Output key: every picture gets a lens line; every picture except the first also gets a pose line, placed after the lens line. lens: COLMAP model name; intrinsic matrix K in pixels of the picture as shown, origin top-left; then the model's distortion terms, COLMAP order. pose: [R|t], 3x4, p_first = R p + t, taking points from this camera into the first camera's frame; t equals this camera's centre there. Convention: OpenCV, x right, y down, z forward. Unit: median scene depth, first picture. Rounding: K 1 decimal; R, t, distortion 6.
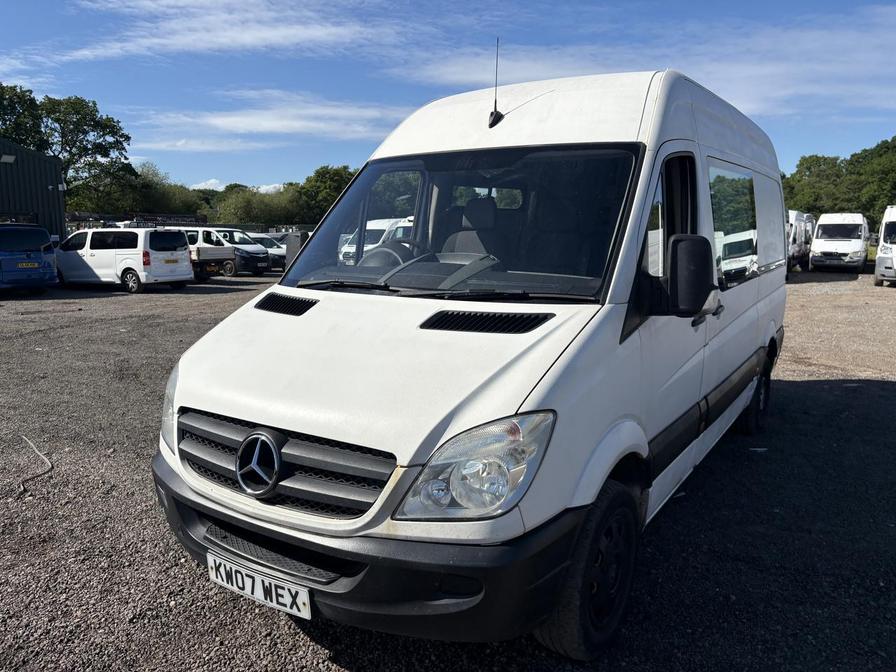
lens RADIAL K [[674.5, 0, 453.3], [0, 674.5, 334.9], [0, 0, 1]] dist [0.039165, -0.036894]
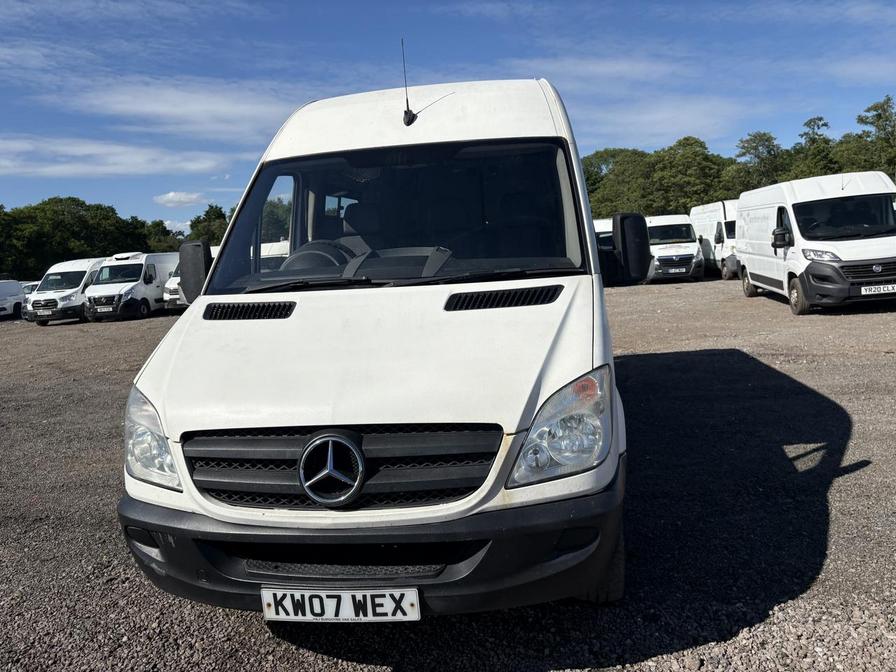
lens RADIAL K [[674.5, 0, 453.5], [0, 674.5, 337.2], [0, 0, 1]] dist [0.039165, -0.036894]
pose [[0.906016, -0.110093, 0.408675, -0.397289], [0.127646, 0.991693, -0.015835, 0.040830], [-0.403537, 0.066512, 0.912543, 0.076952]]
